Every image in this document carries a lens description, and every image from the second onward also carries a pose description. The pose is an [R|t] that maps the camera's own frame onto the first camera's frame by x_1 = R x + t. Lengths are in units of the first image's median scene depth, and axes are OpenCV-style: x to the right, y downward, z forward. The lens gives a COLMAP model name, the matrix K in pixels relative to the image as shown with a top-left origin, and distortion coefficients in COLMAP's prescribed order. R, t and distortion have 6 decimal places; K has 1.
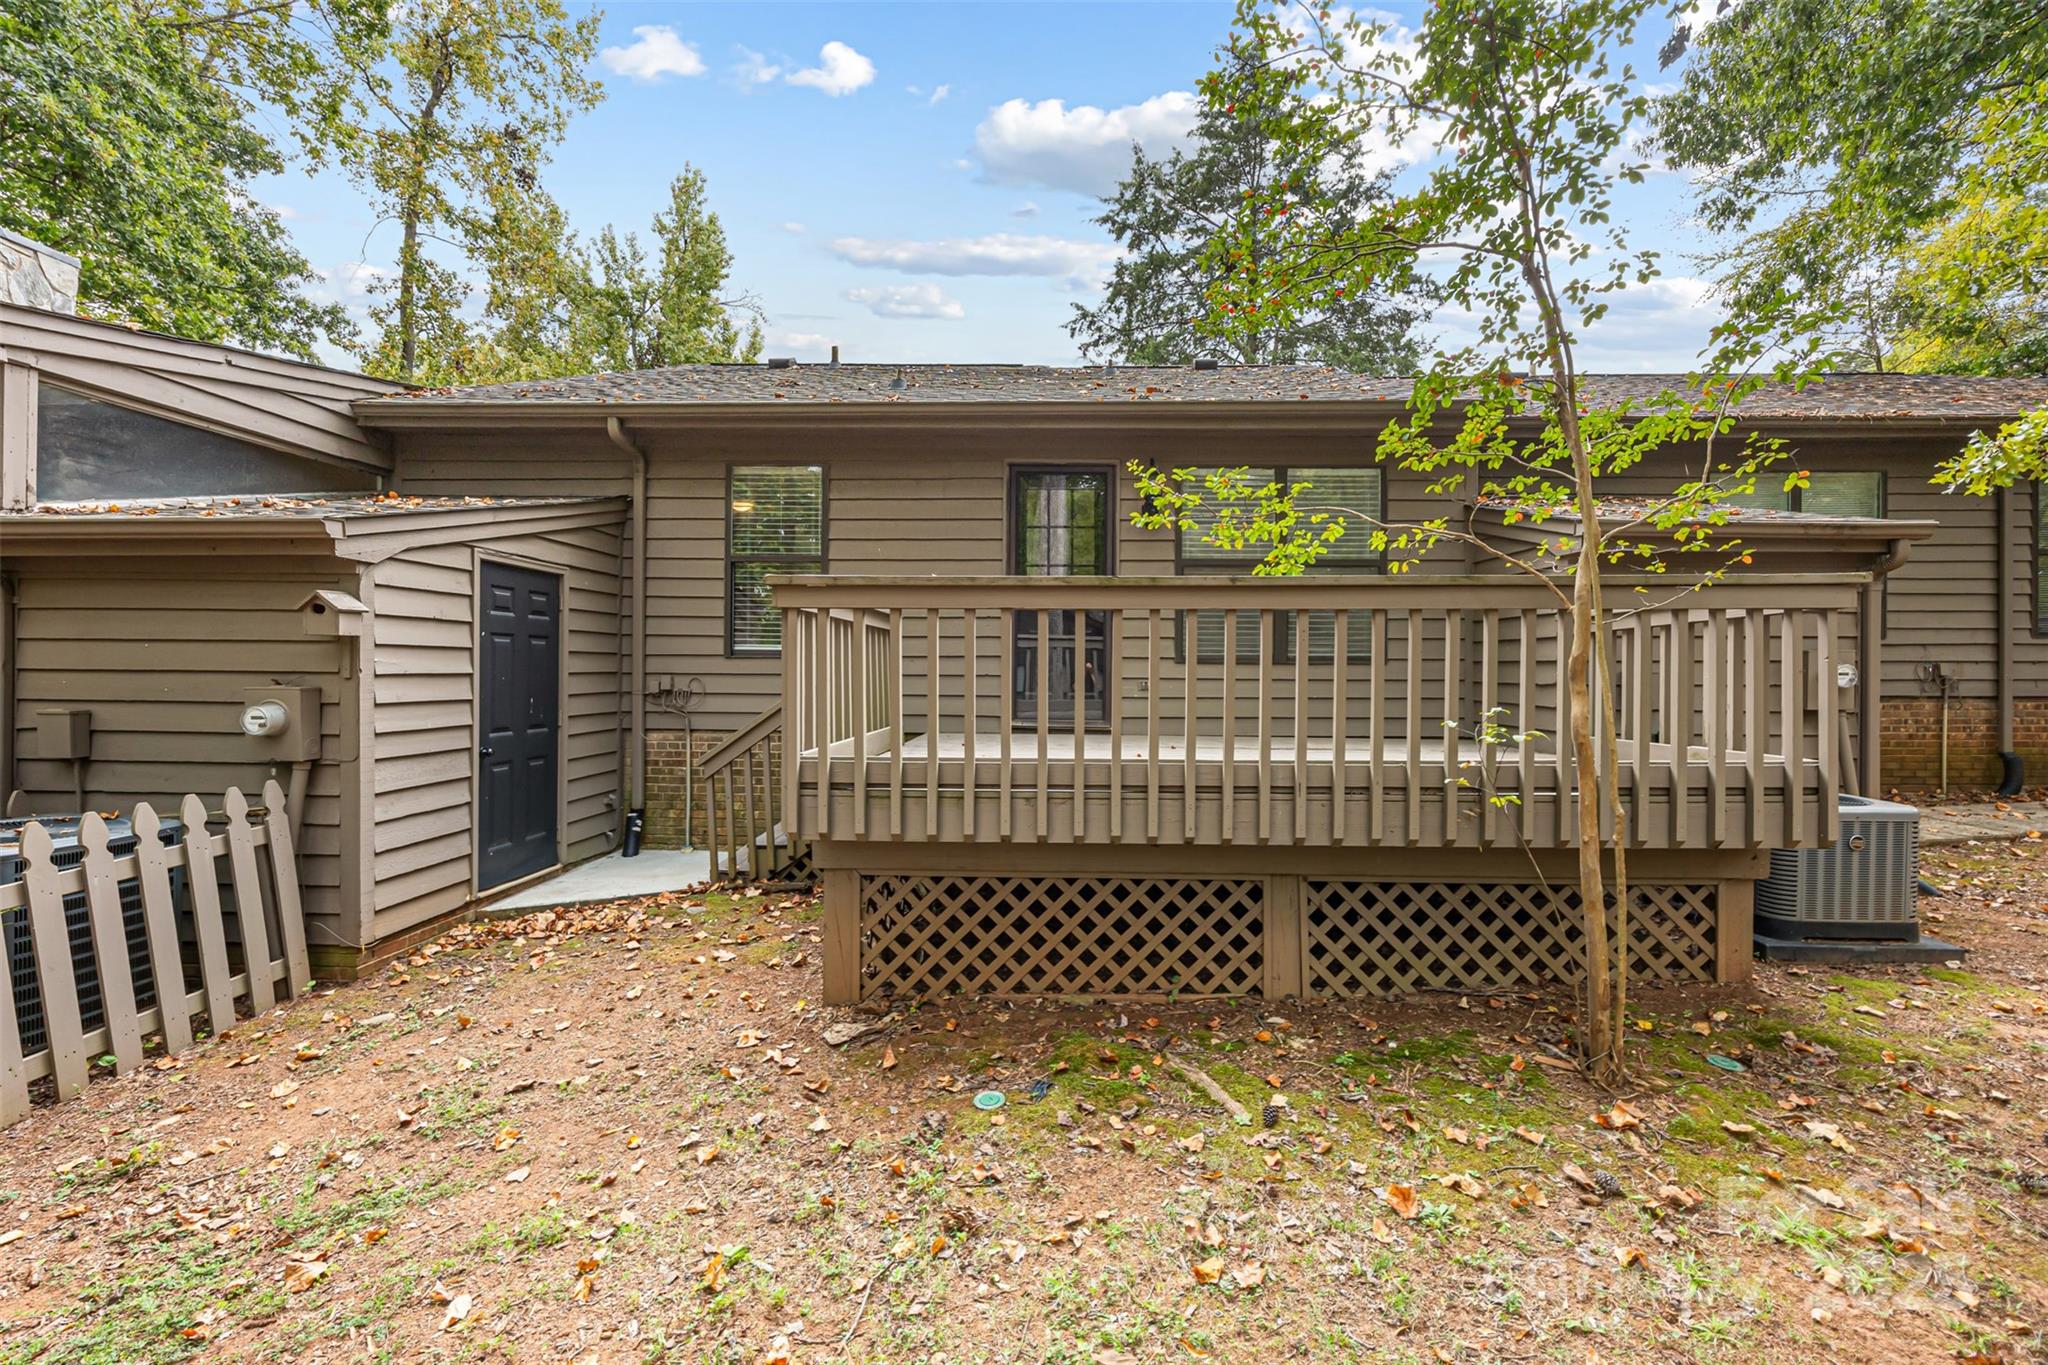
lens RADIAL K [[767.2, 0, 1020.0], [0, 767.2, 677.6], [0, 0, 1]] dist [-0.000229, -0.000062]
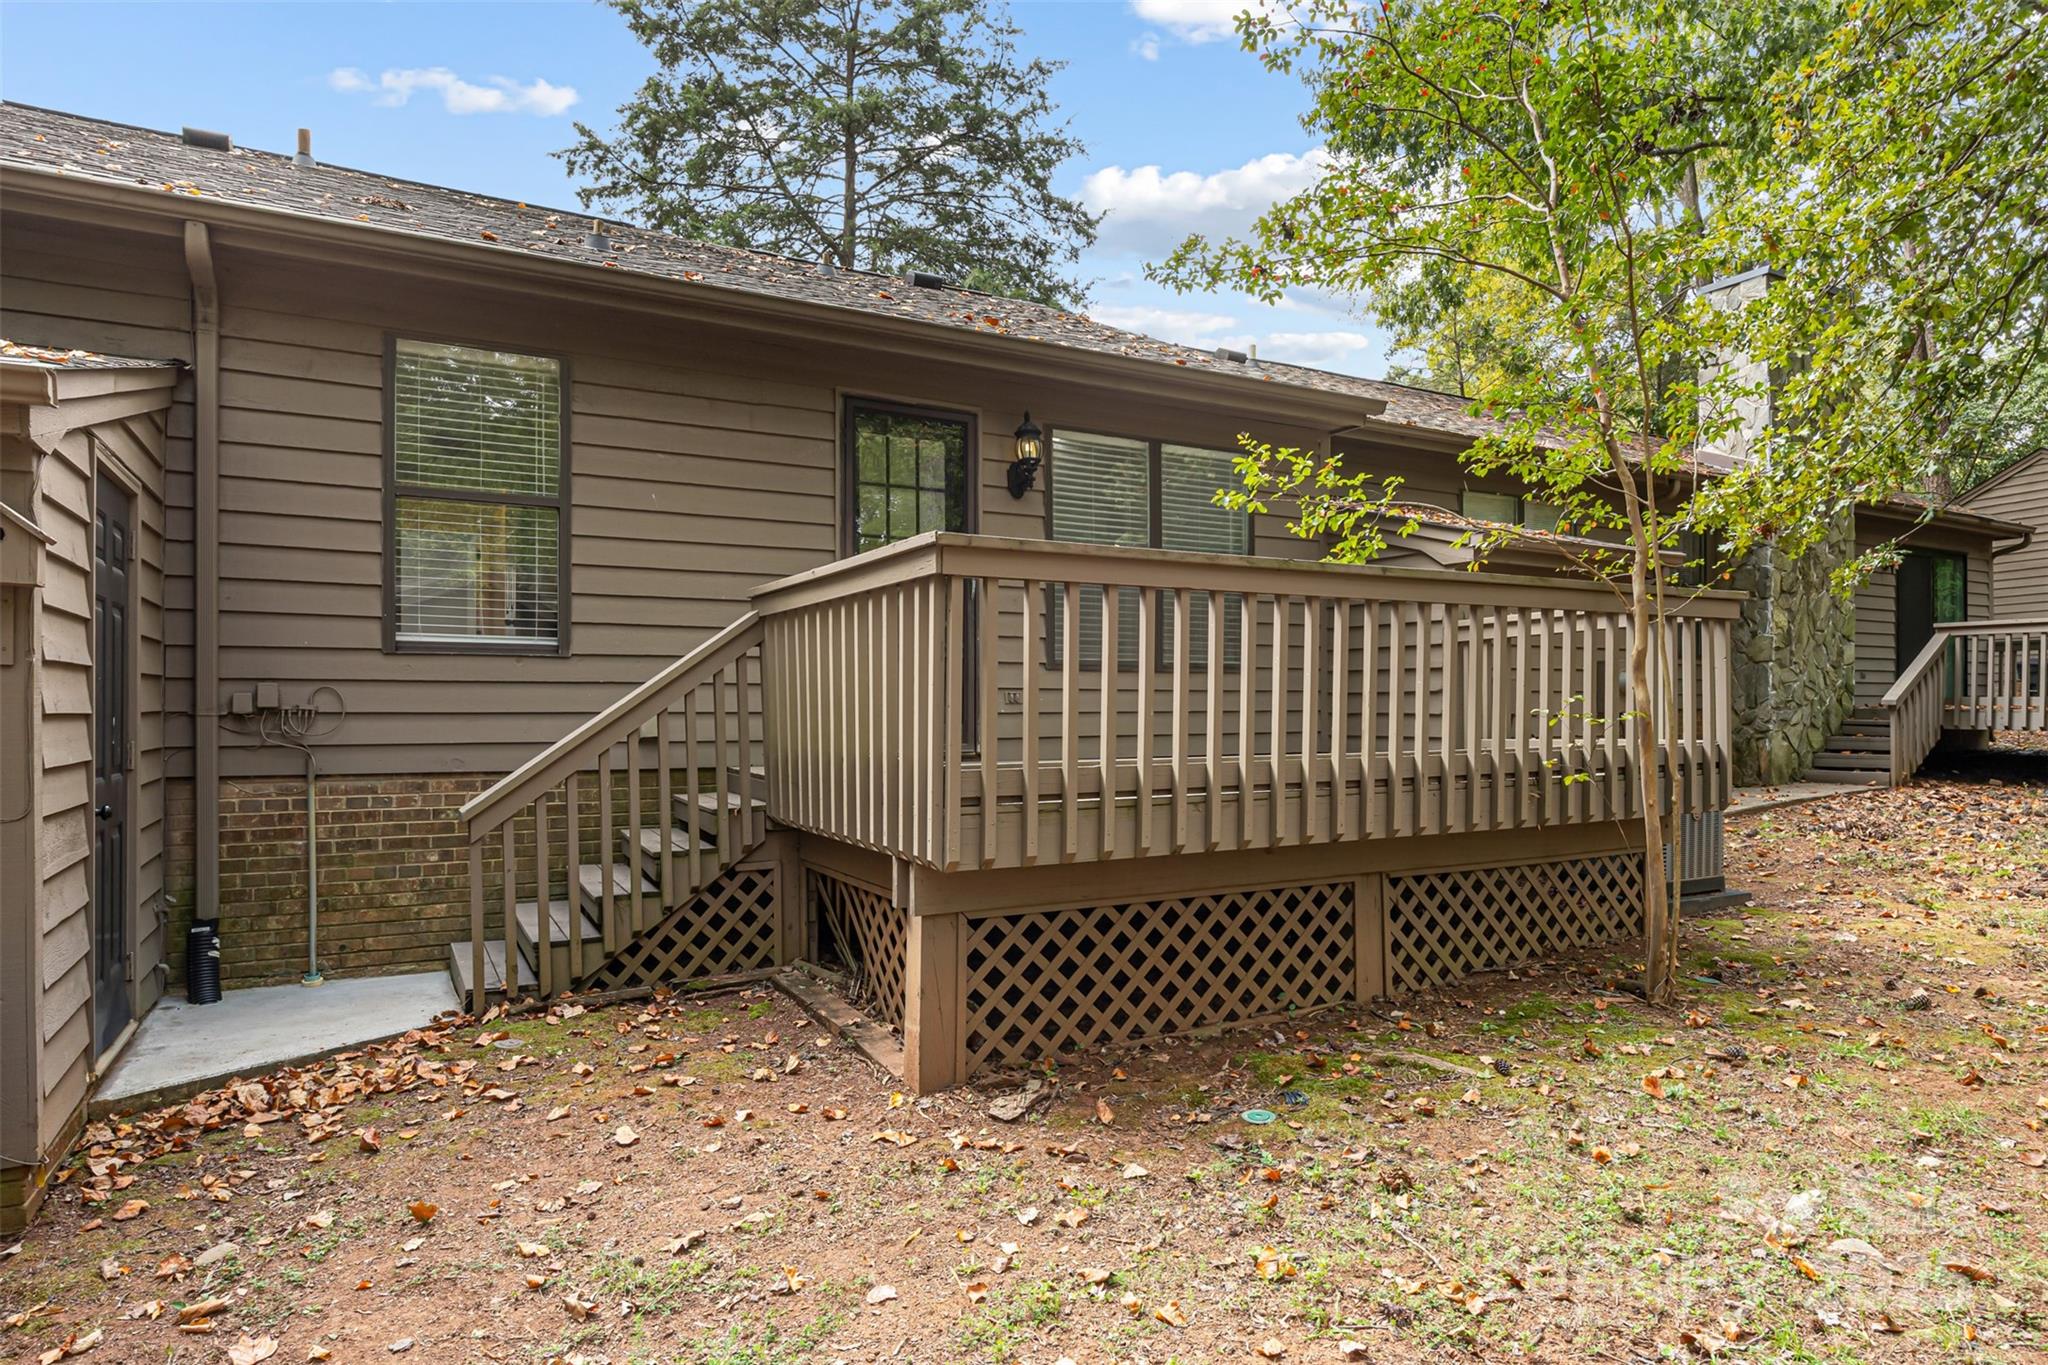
lens RADIAL K [[1186.0, 0, 963.7], [0, 1186.0, 708.5], [0, 0, 1]] dist [-0.021683, 0.034624]
pose [[0.868518, -0.004189, 0.495640, -0.639014], [0.008626, 0.999941, -0.006664, 0.038419], [-0.495582, 0.010063, 0.868503, -0.042743]]
